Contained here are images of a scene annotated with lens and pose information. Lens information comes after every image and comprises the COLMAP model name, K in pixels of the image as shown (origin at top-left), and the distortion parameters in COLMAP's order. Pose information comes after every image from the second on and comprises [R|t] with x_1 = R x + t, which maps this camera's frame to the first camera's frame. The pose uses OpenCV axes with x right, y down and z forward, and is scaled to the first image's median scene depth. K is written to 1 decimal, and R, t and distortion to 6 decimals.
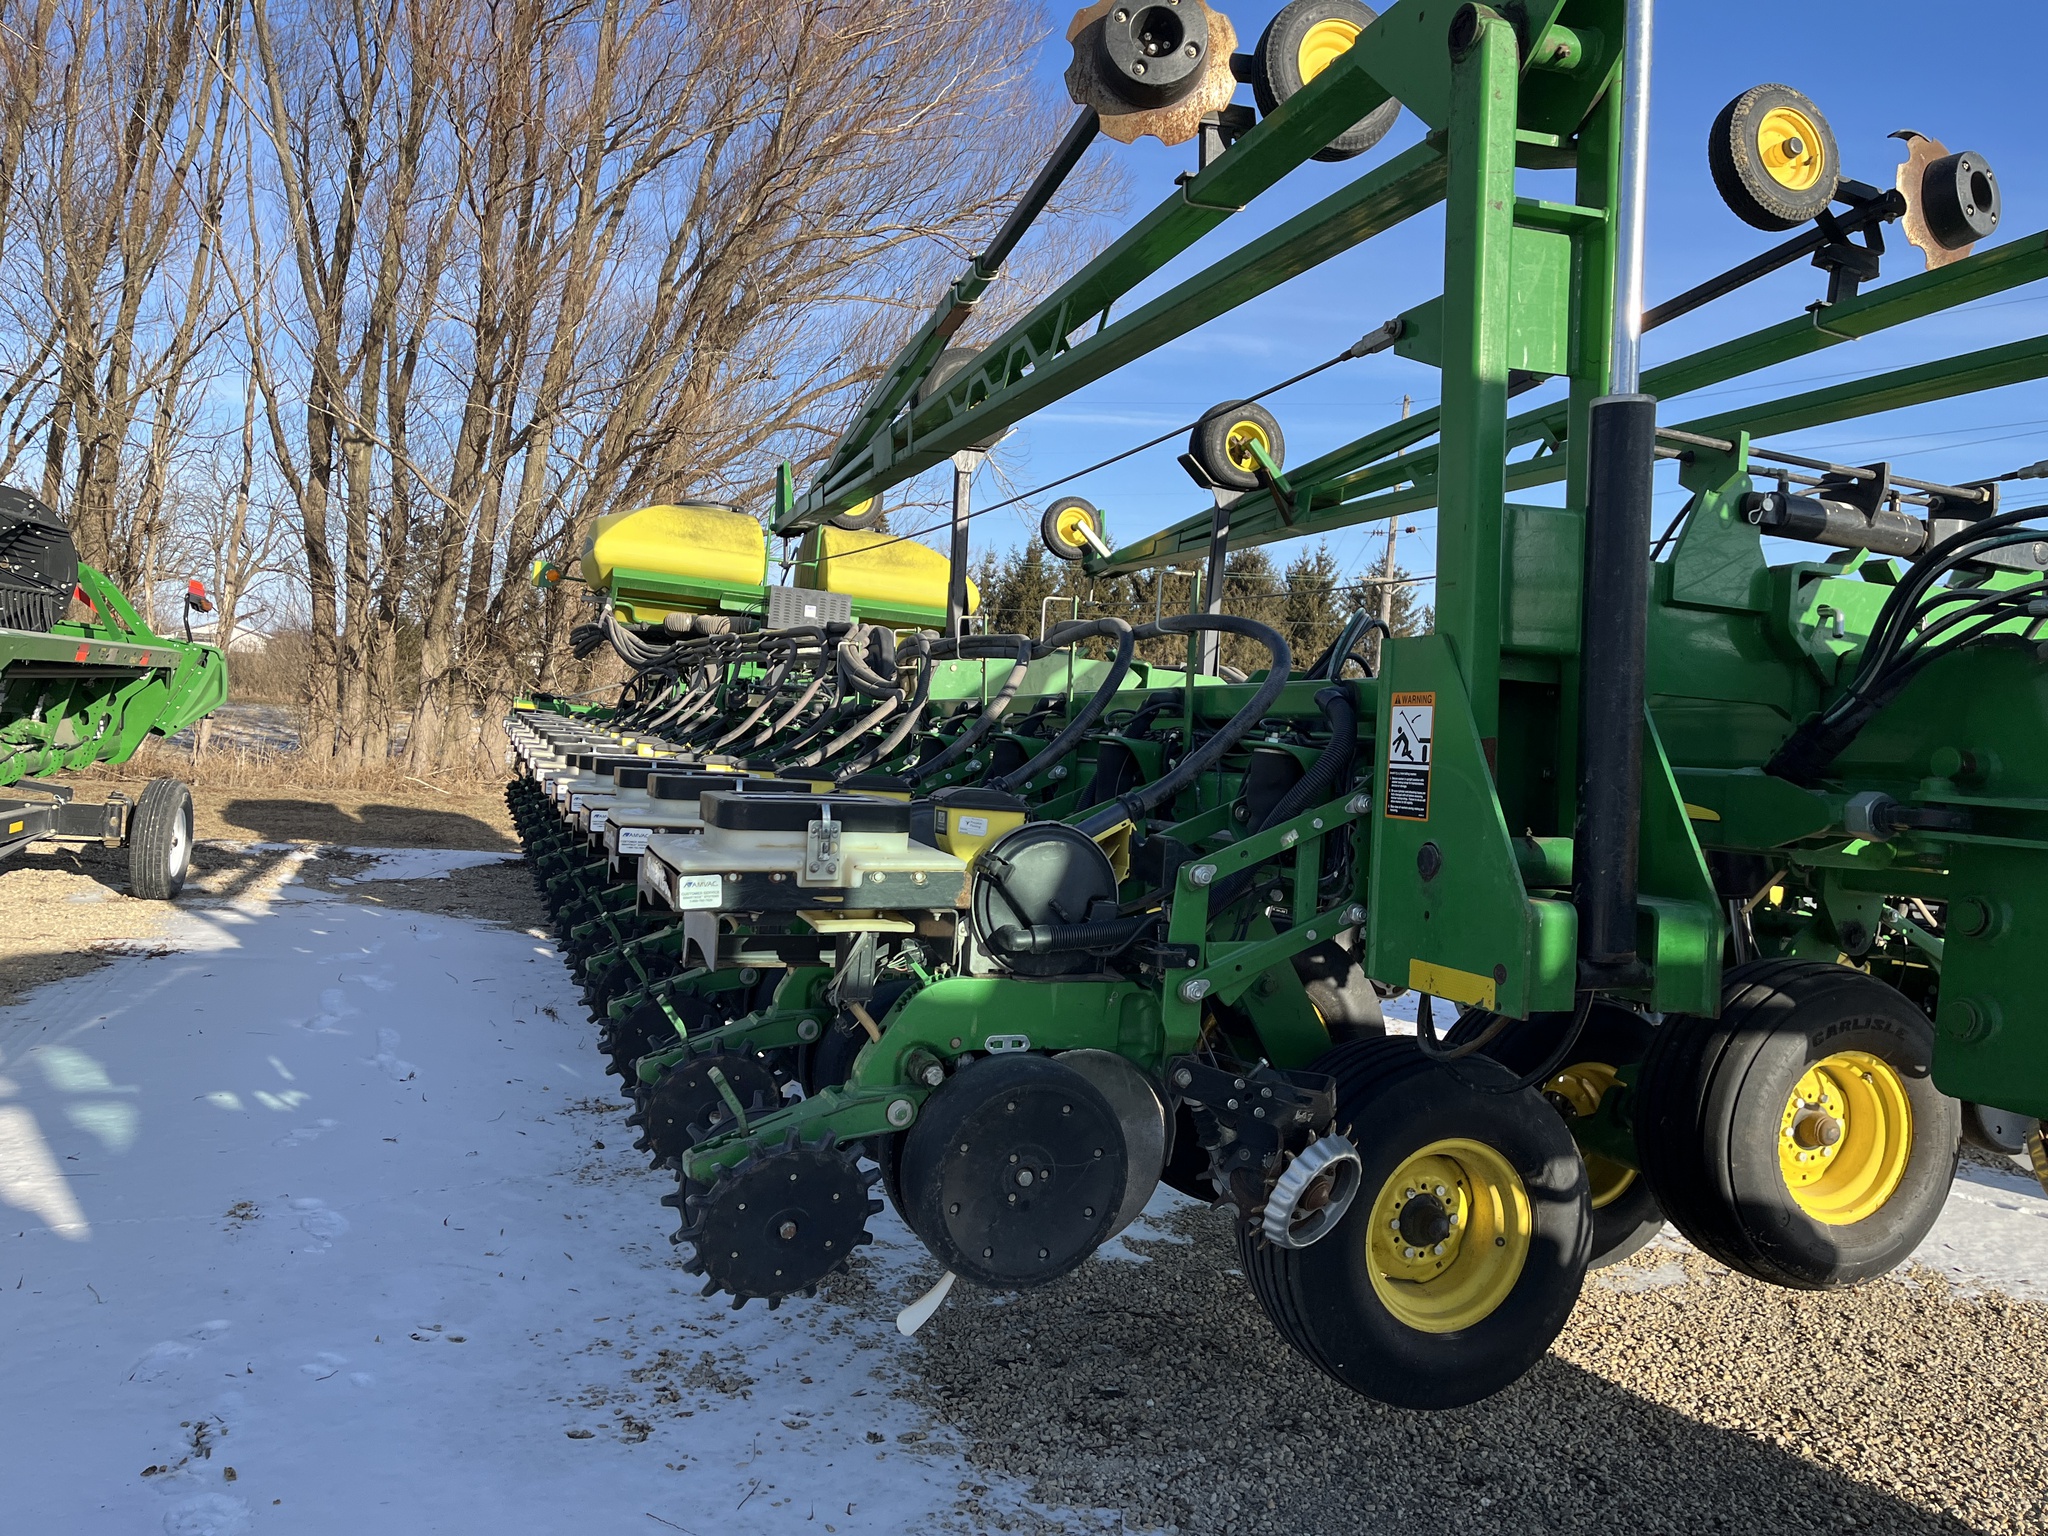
lens RADIAL K [[1553.4, 0, 1034.2], [0, 1553.4, 760.7], [0, 0, 1]] dist [0.077839, -0.112038]
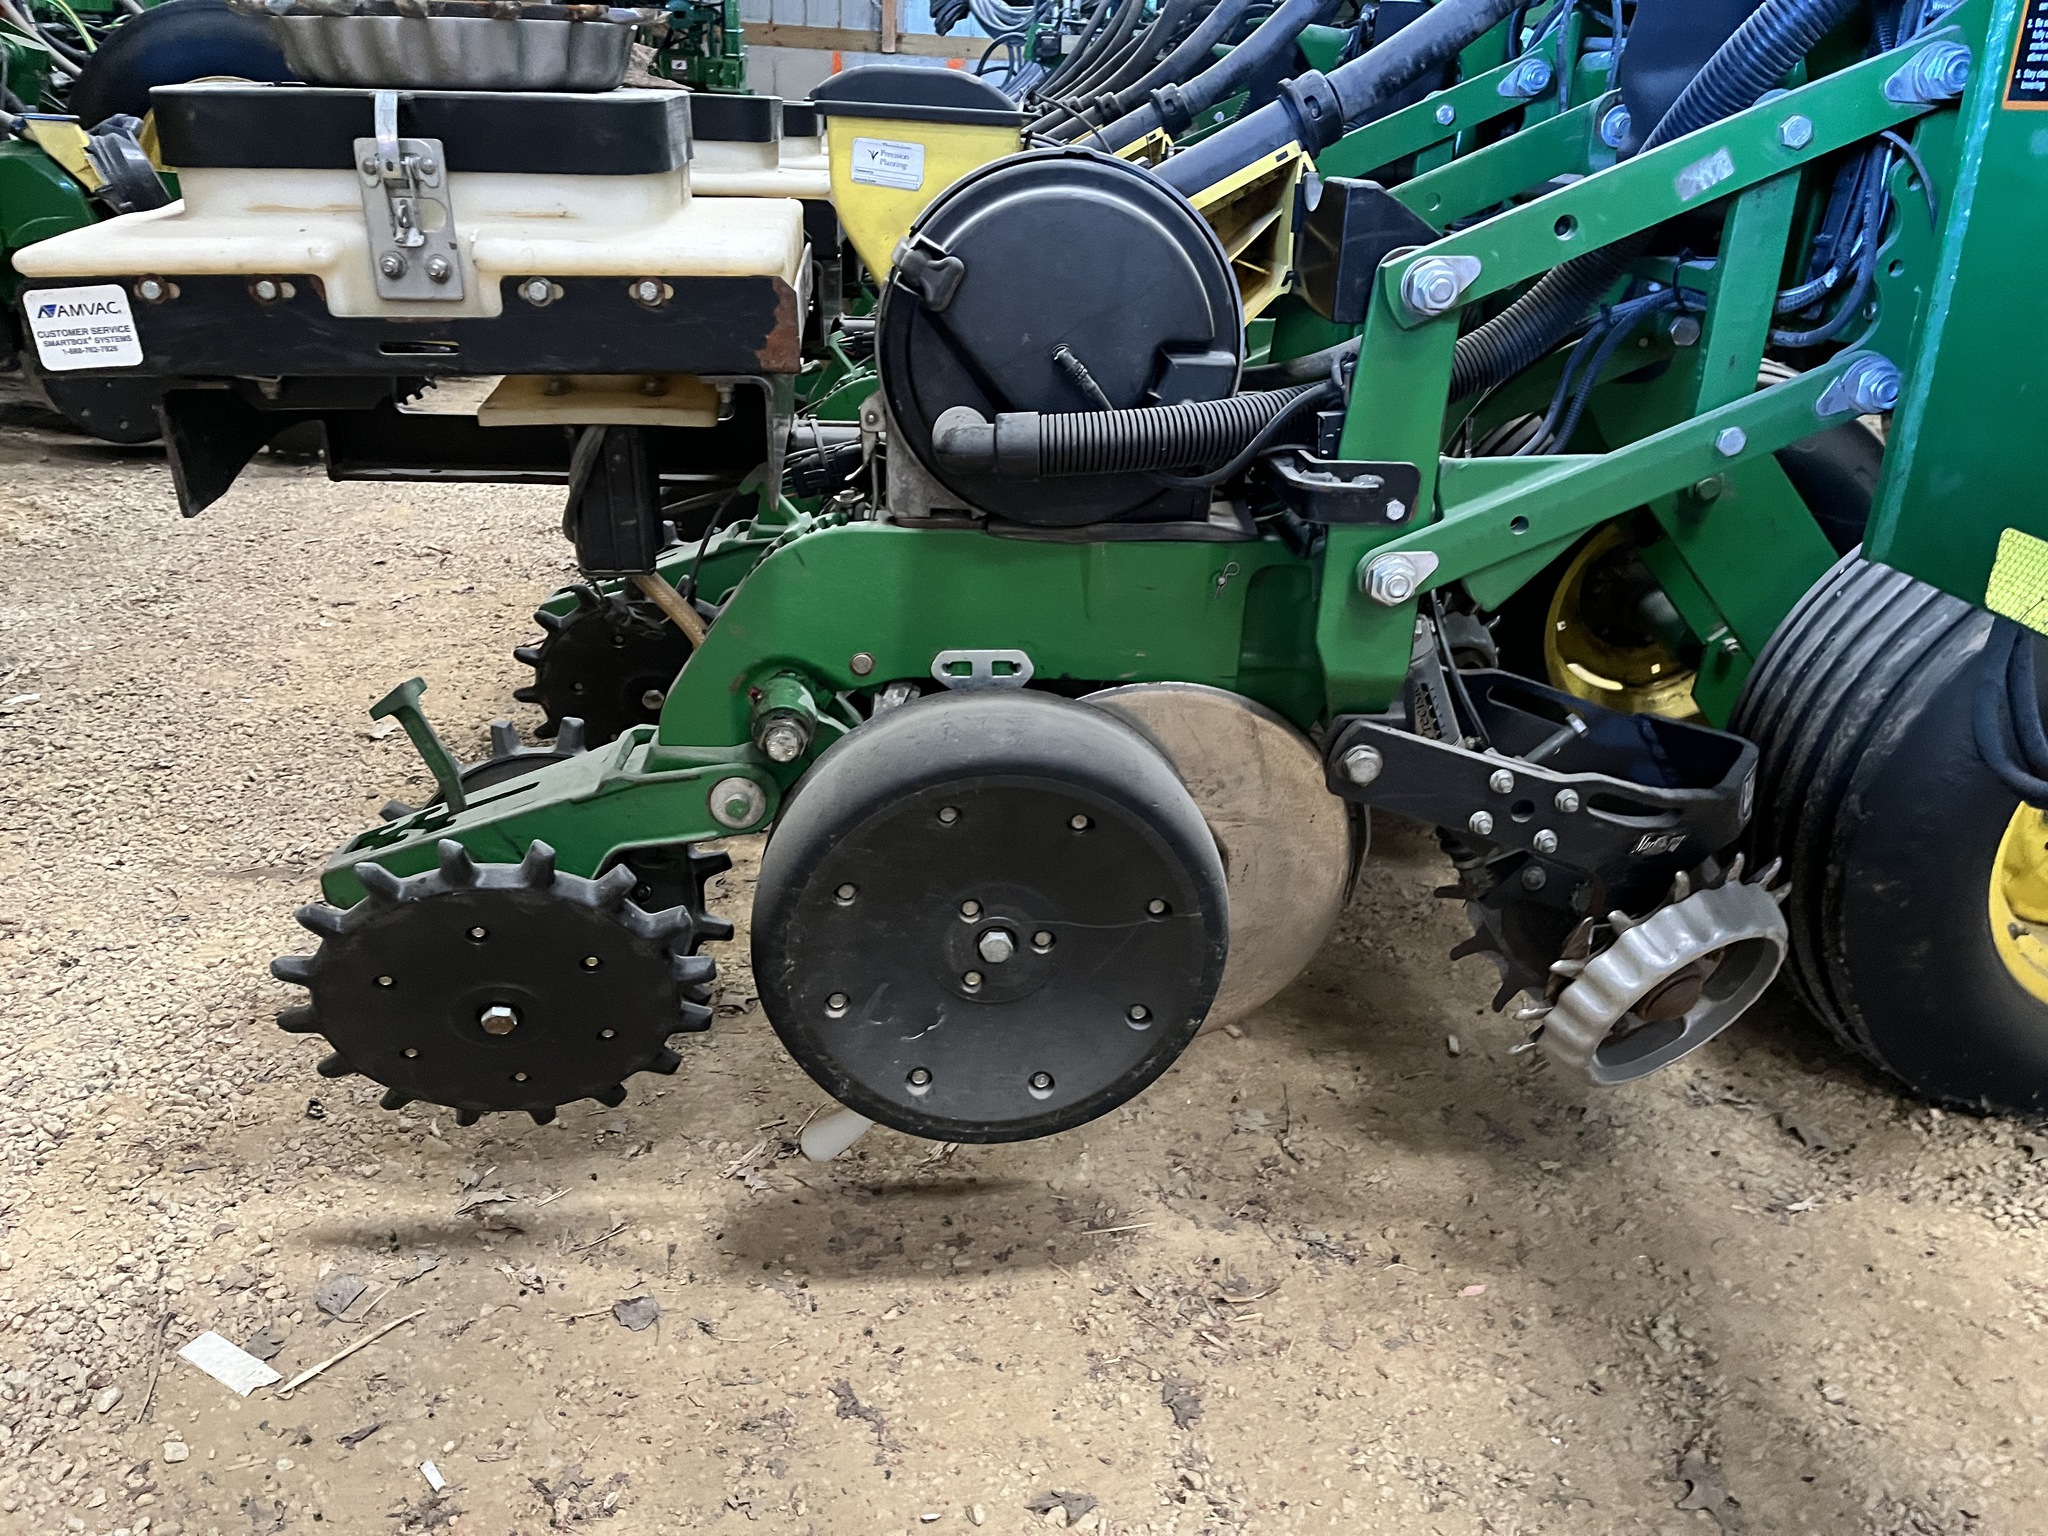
lens RADIAL K [[1553.4, 0, 1034.2], [0, 1553.4, 760.7], [0, 0, 1]] dist [0.077839, -0.112038]
pose [[0.954736, 0.085515, -0.284897, 0.133167], [0.024993, 0.931335, 0.363305, 0.040531], [0.296402, -0.353981, 0.887042, 0.587407]]
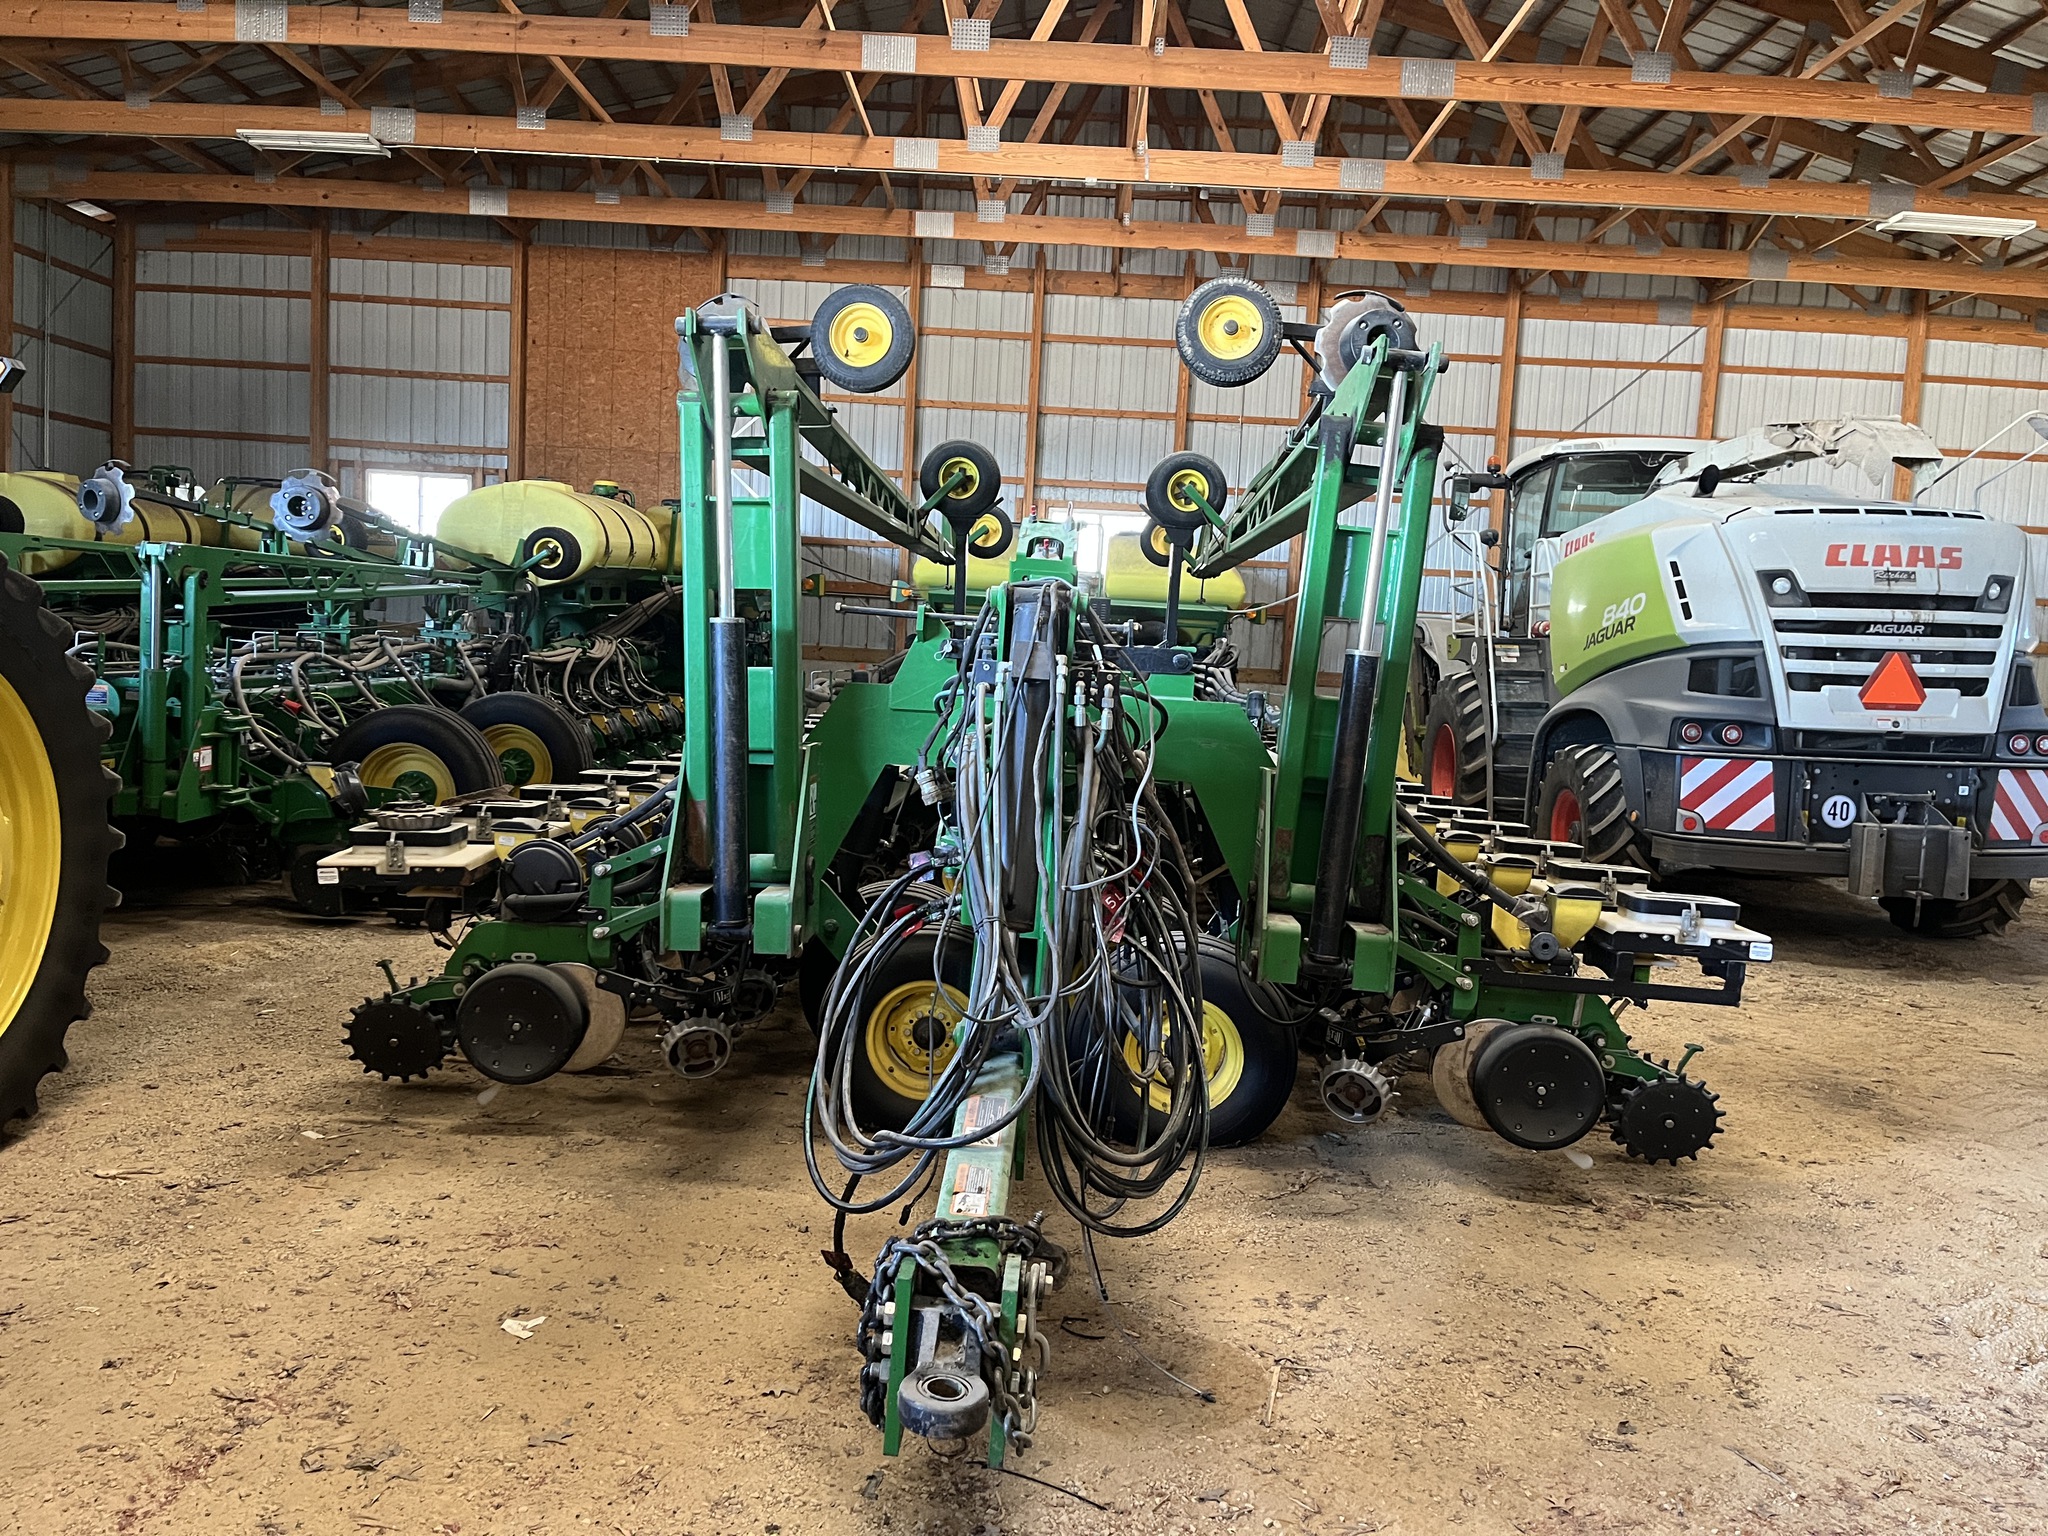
lens RADIAL K [[1547.7, 0, 1022.8], [0, 1547.7, 775.7], [0, 0, 1]] dist [0.065048, -0.072830]
pose [[0.922132, 0.003065, -0.386864, 1.270931], [0.019382, 0.998347, 0.054109, -0.126610], [0.386390, -0.057394, 0.920548, -0.485401]]
